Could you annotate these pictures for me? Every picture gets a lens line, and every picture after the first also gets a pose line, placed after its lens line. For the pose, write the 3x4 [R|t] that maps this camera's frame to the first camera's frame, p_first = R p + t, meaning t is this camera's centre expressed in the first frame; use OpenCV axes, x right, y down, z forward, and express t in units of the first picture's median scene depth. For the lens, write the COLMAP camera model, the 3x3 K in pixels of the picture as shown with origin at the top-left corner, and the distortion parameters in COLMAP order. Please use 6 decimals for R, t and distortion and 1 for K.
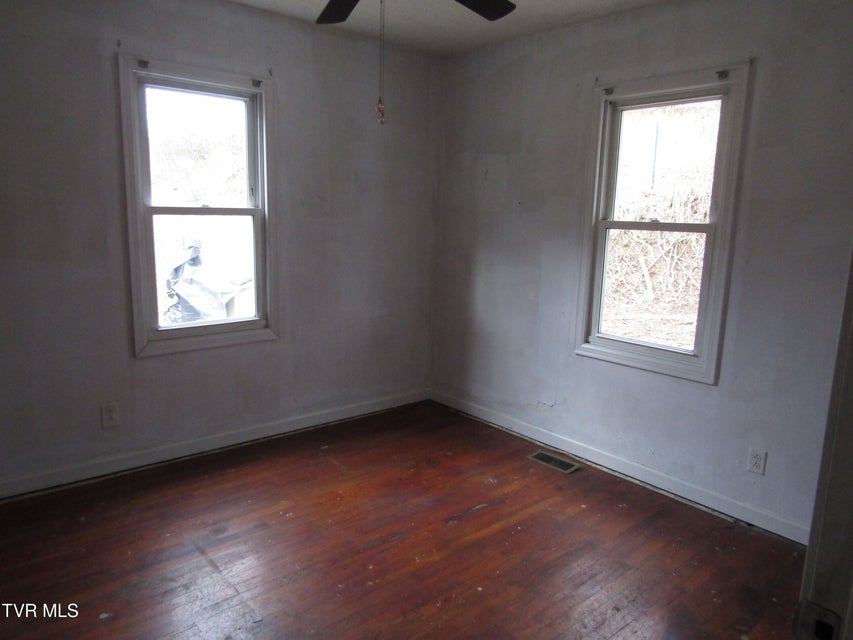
lens RADIAL K [[595.4, 0, 426.5], [0, 595.4, 320.0], [0, 0, 1]] dist [-0.000567, 0.000807]
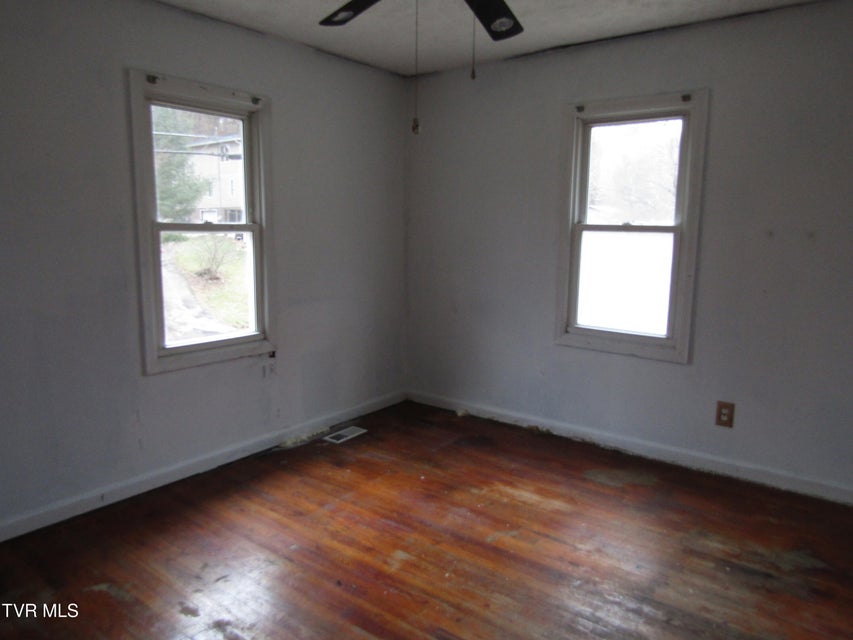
lens RADIAL K [[595.4, 0, 426.5], [0, 595.4, 320.0], [0, 0, 1]] dist [-0.000567, 0.000807]
pose [[0.980945, -0.057401, 0.185614, -0.209634], [0.059453, 0.998216, -0.005506, 0.000962], [-0.184967, 0.016436, 0.982607, -0.044901]]
